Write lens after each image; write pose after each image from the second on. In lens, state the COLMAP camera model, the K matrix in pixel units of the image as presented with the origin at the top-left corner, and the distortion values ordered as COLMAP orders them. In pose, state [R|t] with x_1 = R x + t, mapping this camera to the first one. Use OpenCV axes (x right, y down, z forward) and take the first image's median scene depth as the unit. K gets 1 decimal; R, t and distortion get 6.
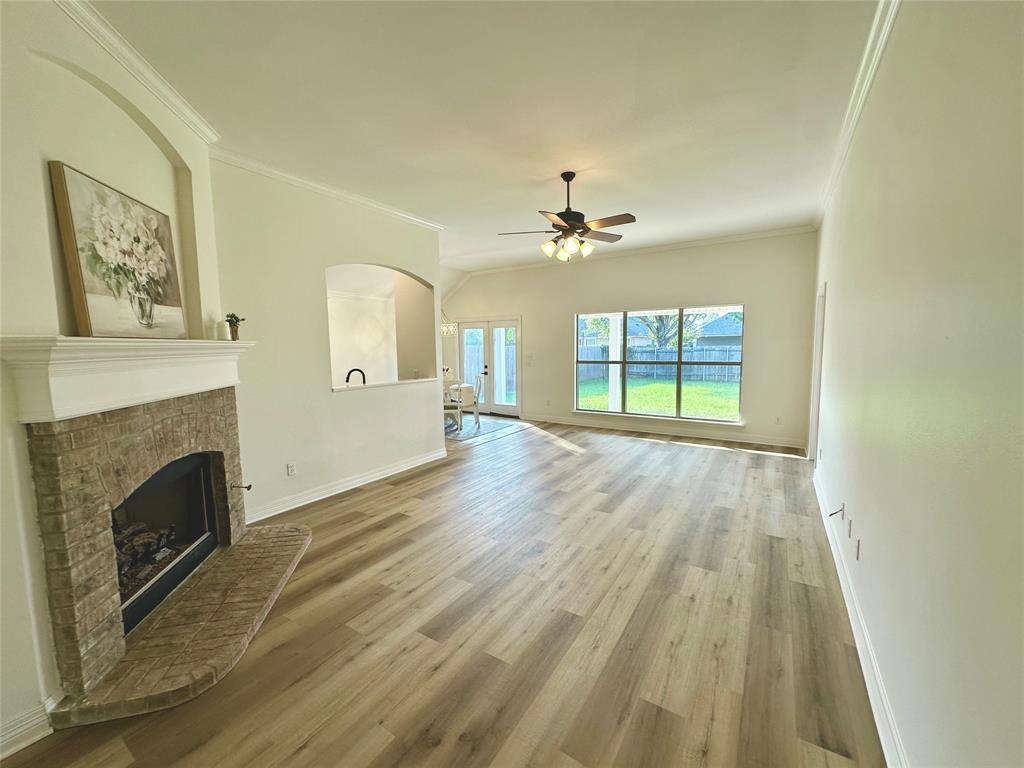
lens RADIAL K [[407.2, 0, 512.5], [0, 407.2, 385.4], [0, 0, 1]] dist [-0.002092, -0.000025]
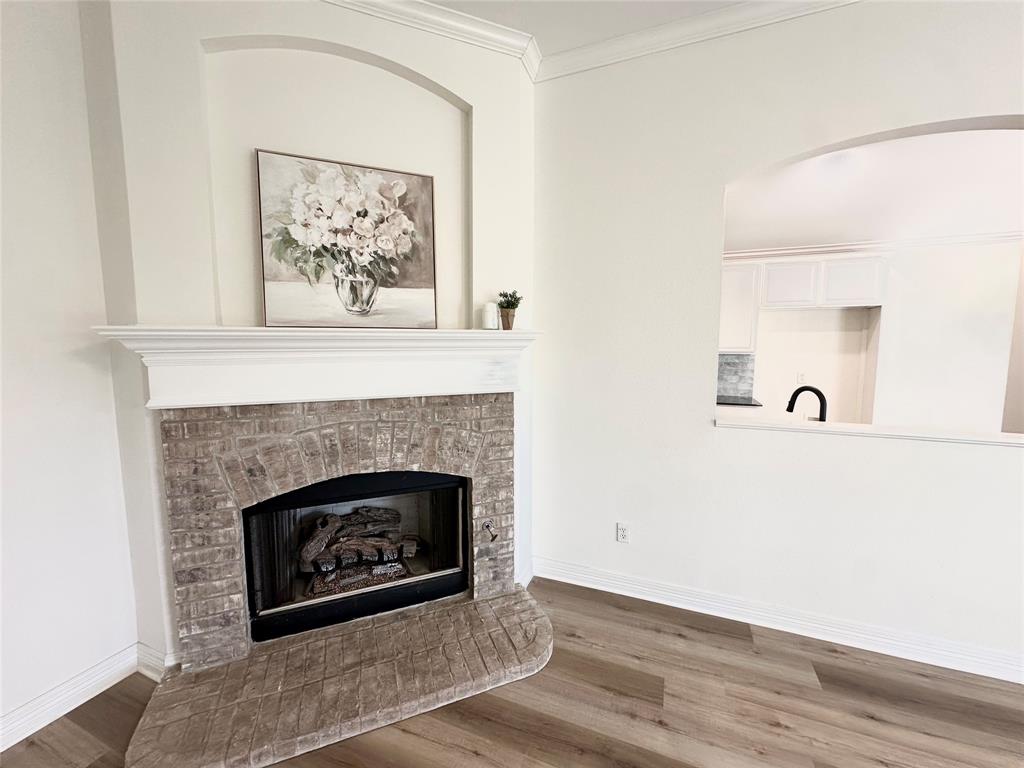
lens RADIAL K [[407.2, 0, 510.5], [0, 407.2, 384.0], [0, 0, 1]] dist [-0.002092, -0.000025]
pose [[0.187403, 0.109891, -0.976117, 0.024092], [-0.098108, 0.990848, 0.092714, -0.112106], [0.977371, 0.078390, 0.196469, 1.188635]]
